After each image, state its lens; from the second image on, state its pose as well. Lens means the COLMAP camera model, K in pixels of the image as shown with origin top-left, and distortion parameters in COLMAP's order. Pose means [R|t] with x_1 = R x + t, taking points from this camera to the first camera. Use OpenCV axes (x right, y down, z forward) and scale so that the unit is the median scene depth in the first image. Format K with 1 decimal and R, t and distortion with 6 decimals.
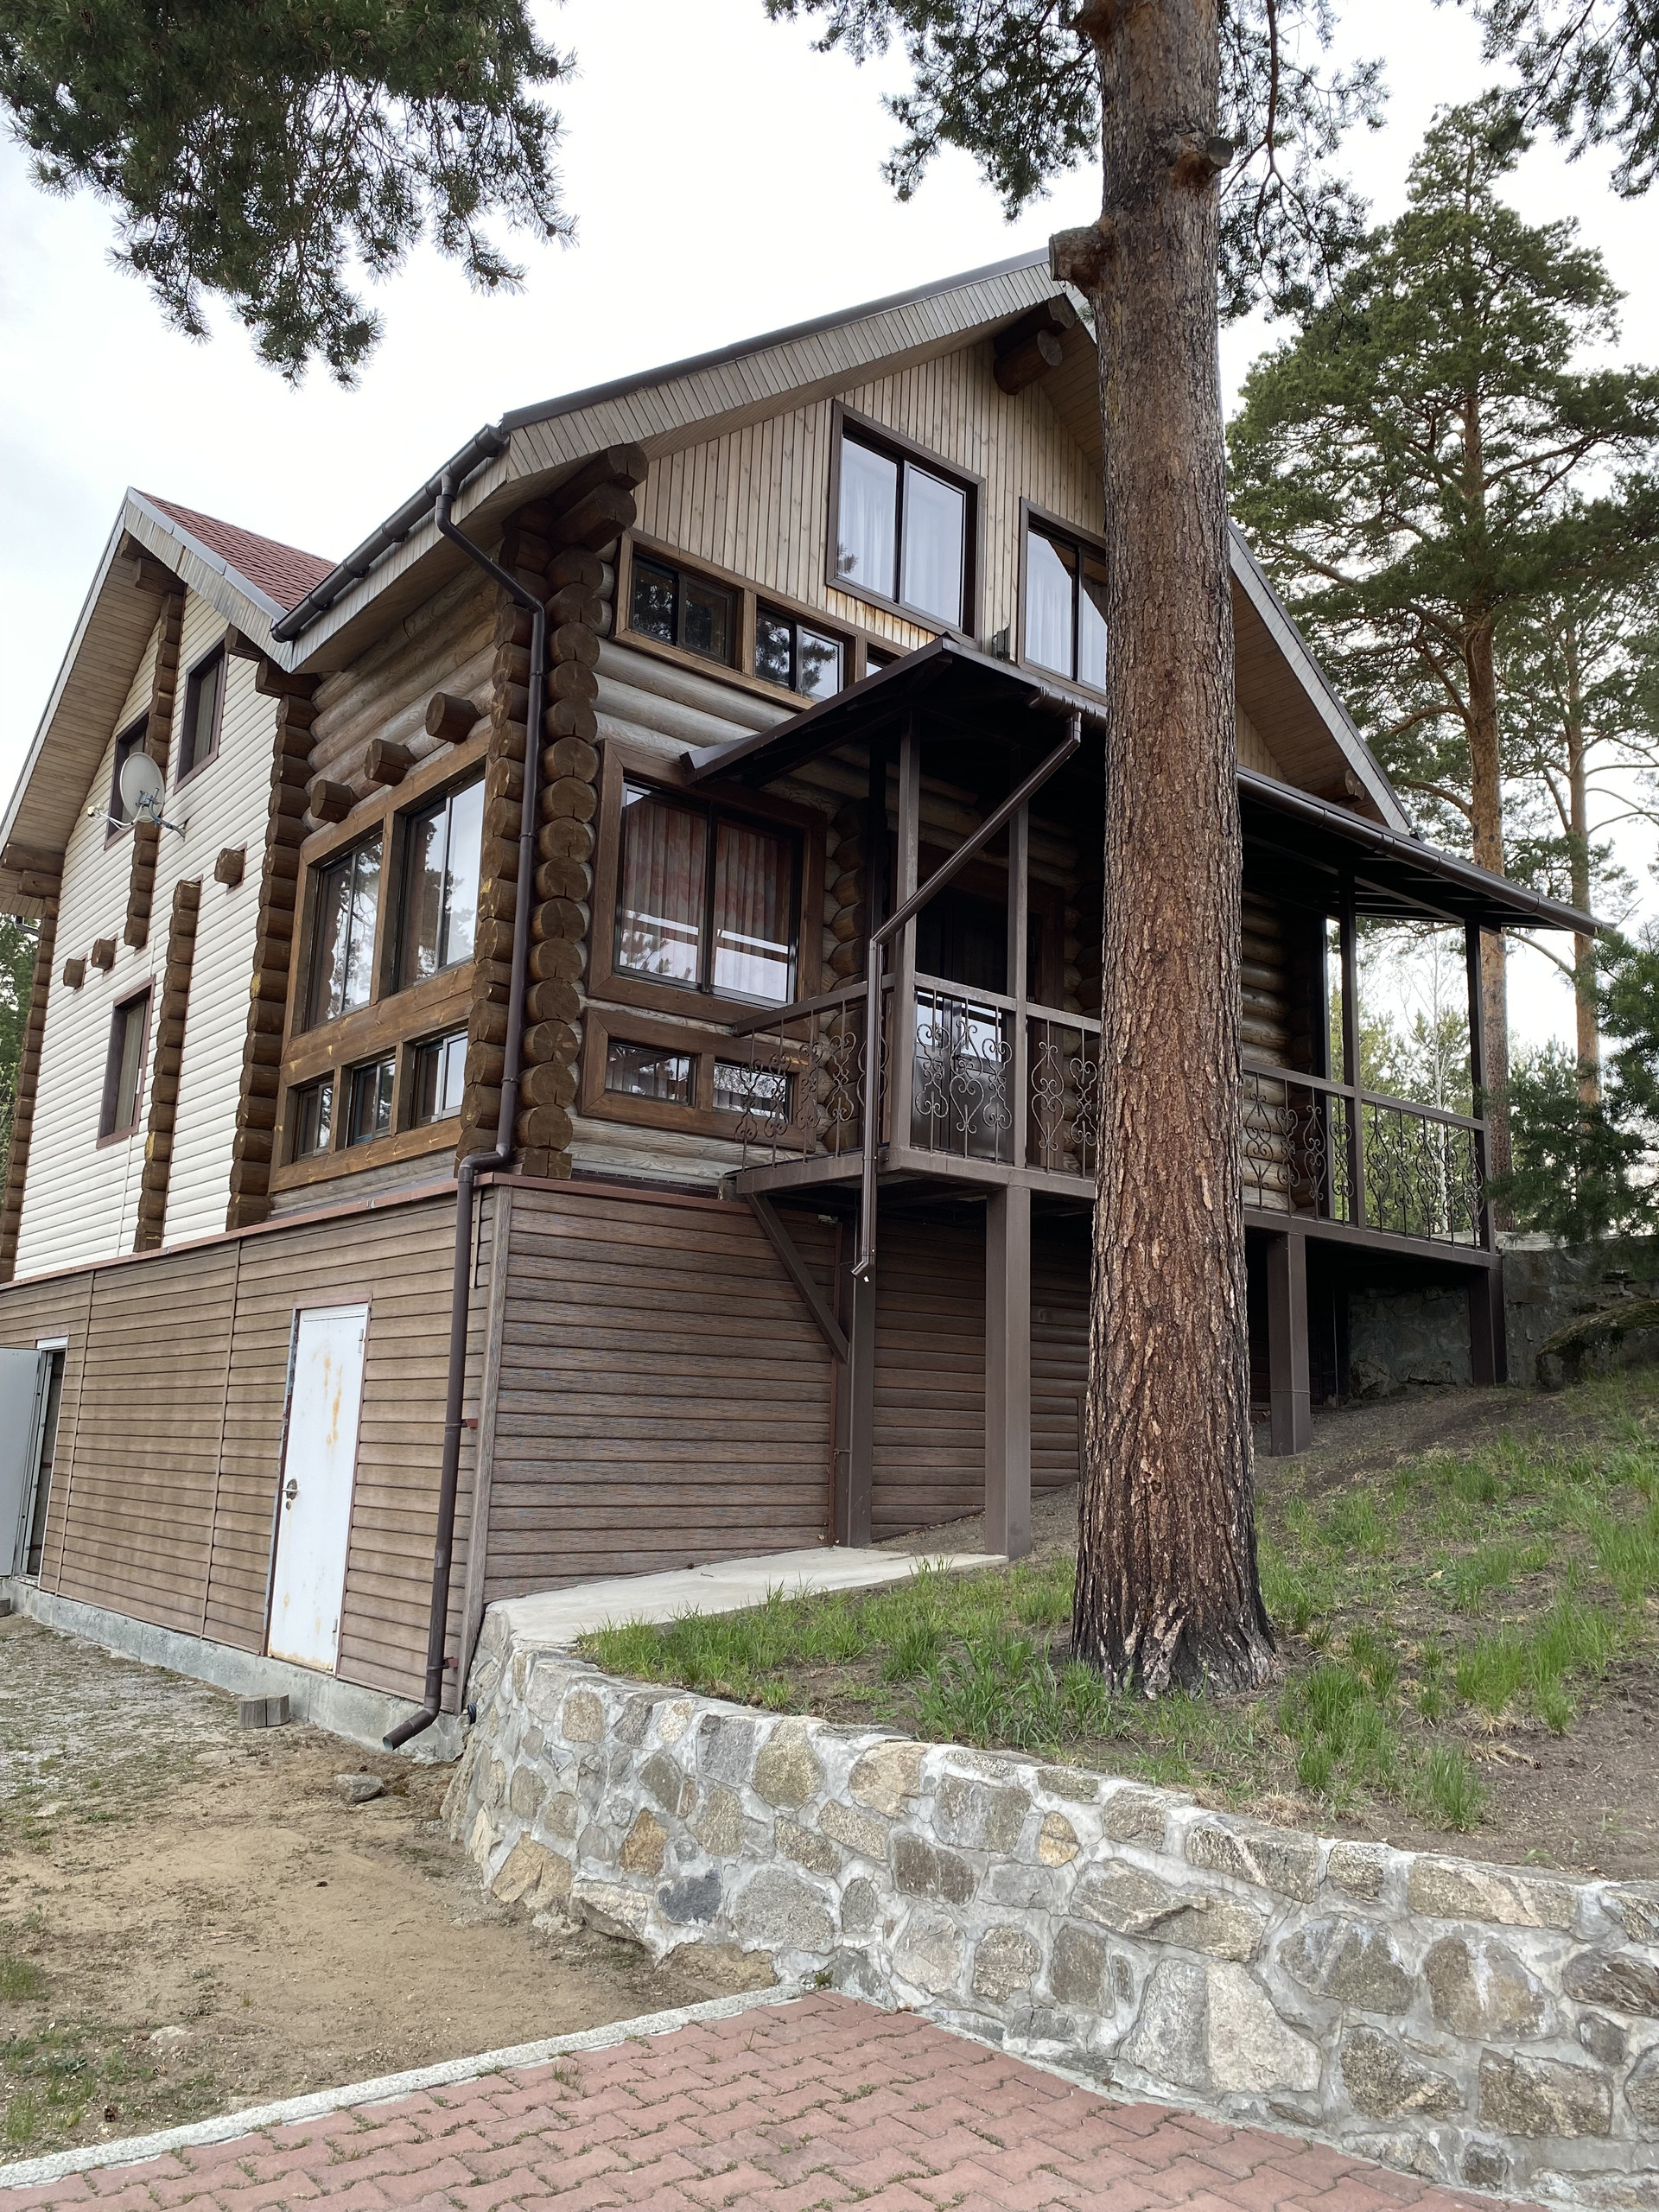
lens RADIAL K [[1698.6, 0, 829.5], [0, 1698.6, 1106.0], [0, 0, 1]] dist [0.071558, -0.079964]
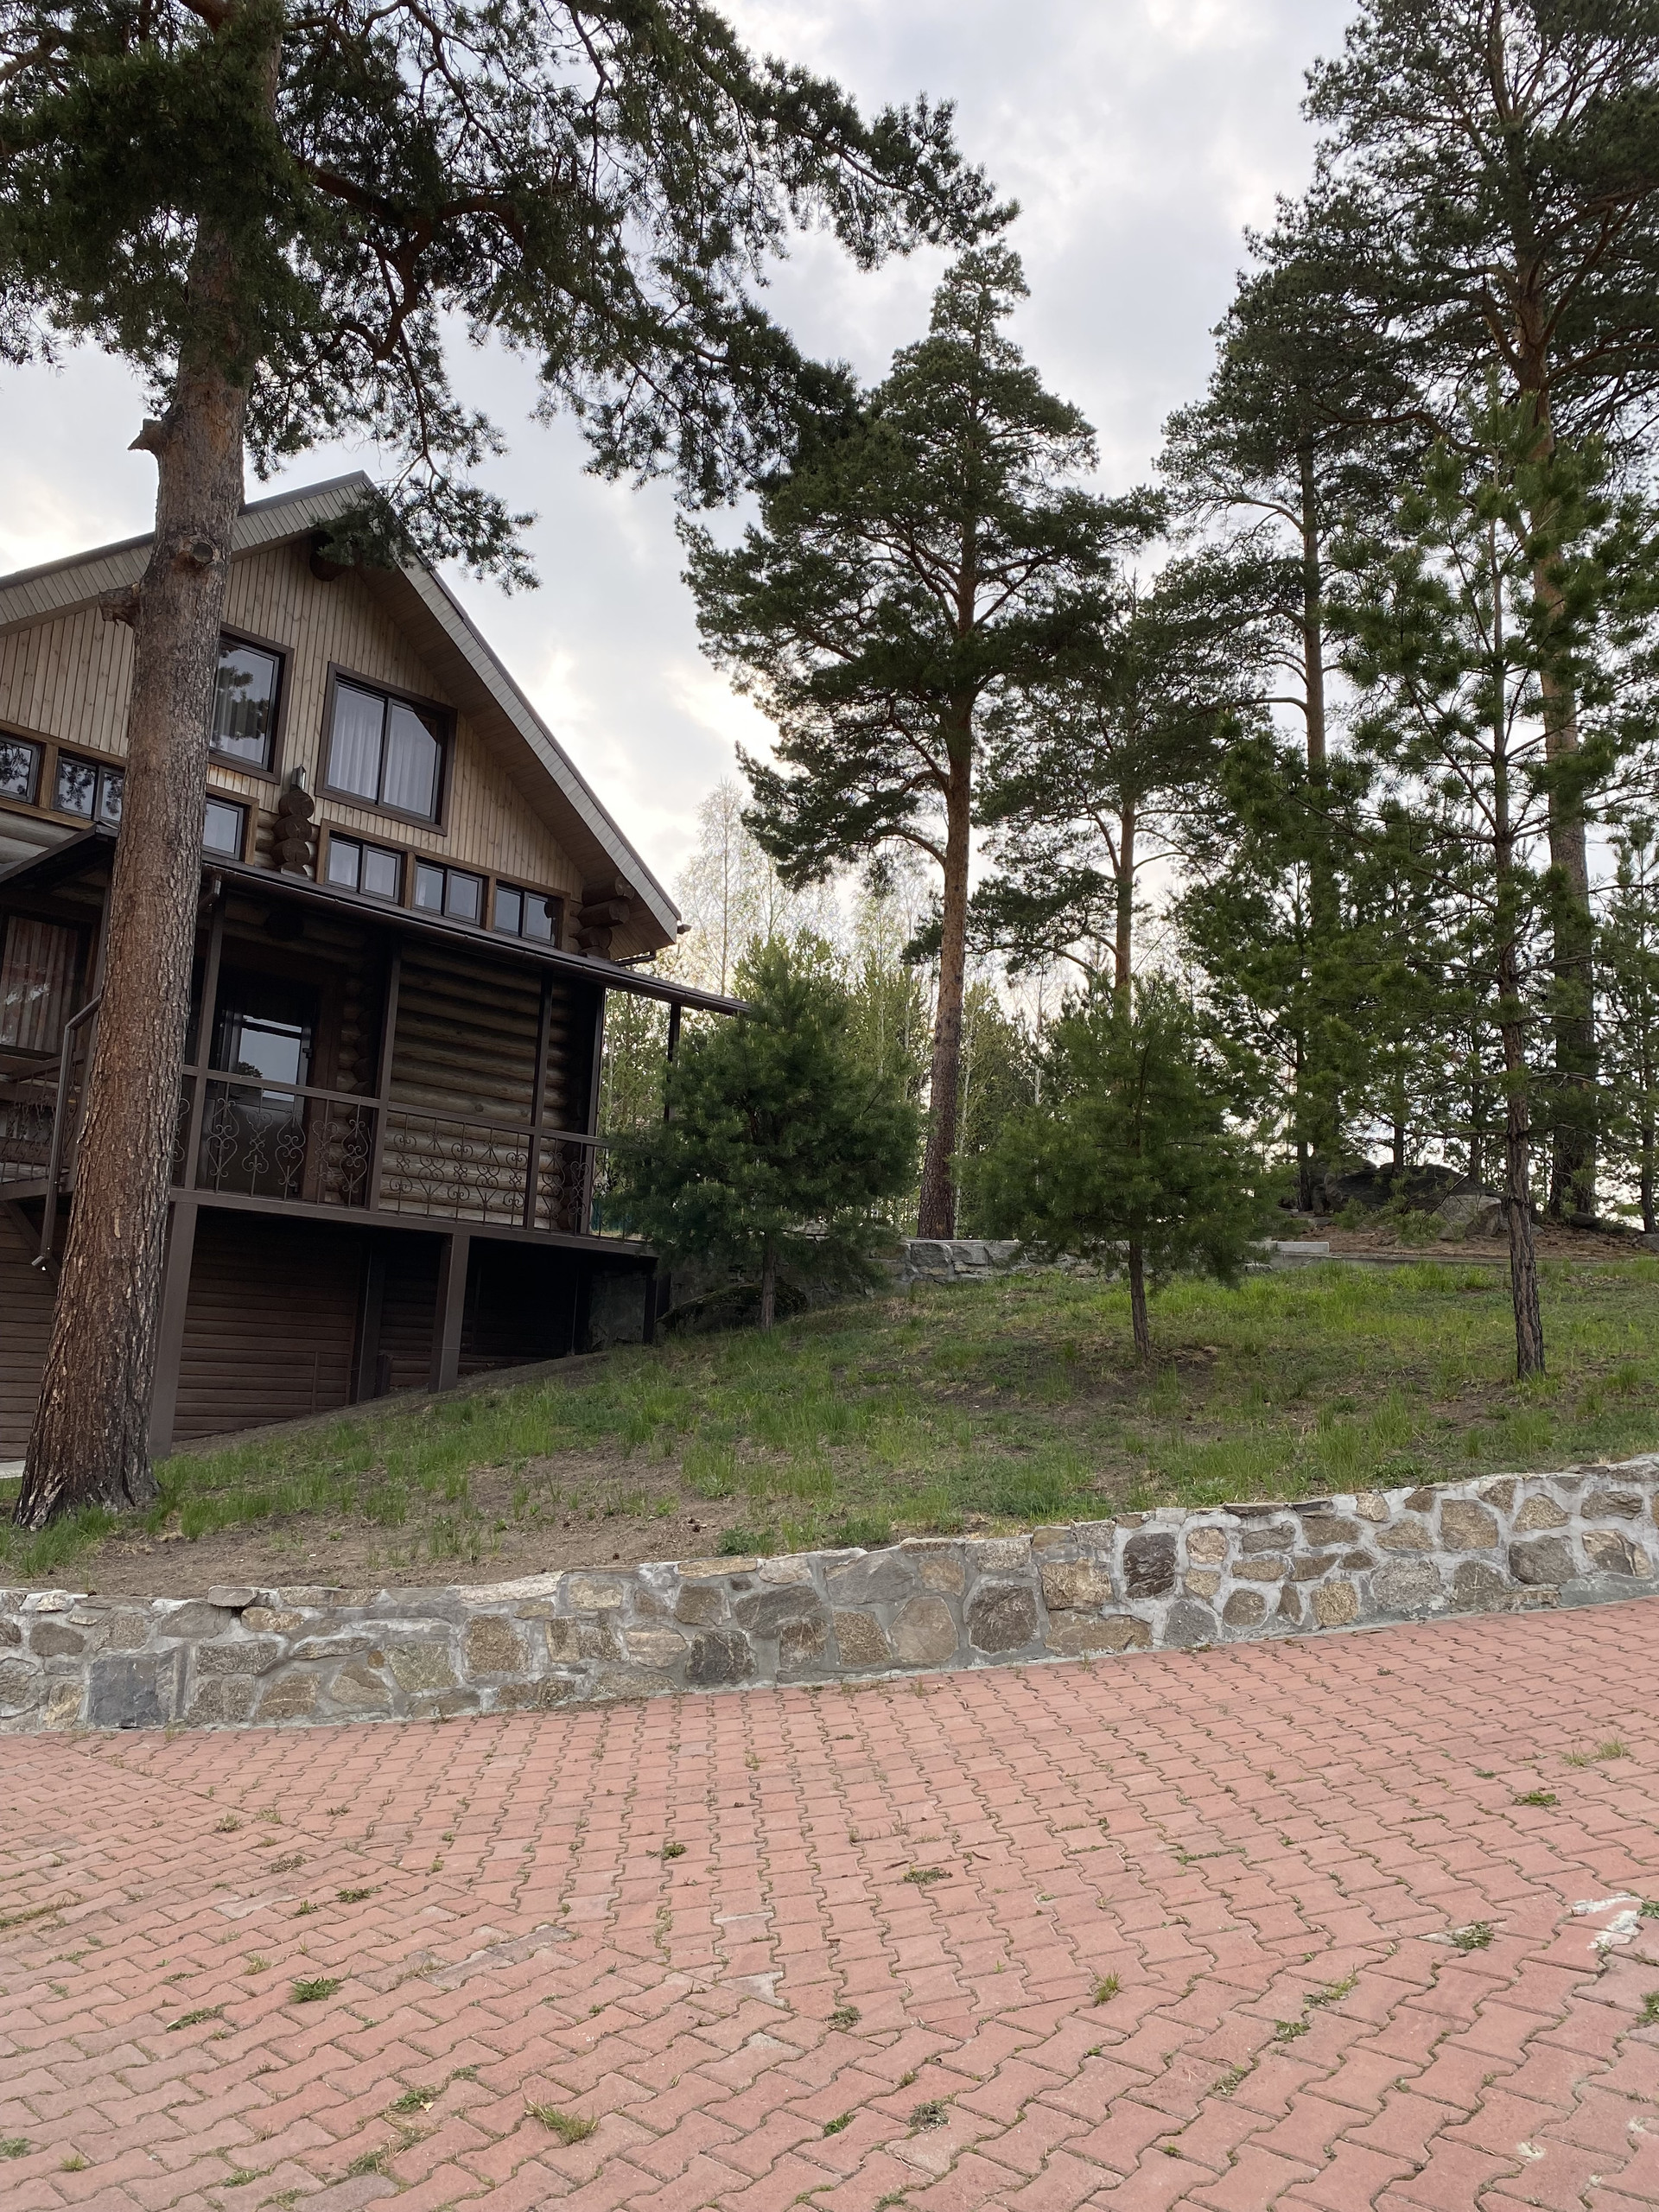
lens RADIAL K [[1684.4, 0, 827.7], [0, 1684.4, 1118.8], [0, 0, 1]] dist [0.011123, 0.001534]
pose [[0.992074, 0.027988, 0.122495, 0.355907], [-0.031937, 0.999028, 0.030389, -0.062883], [-0.121525, -0.034061, 0.992004, -0.343758]]
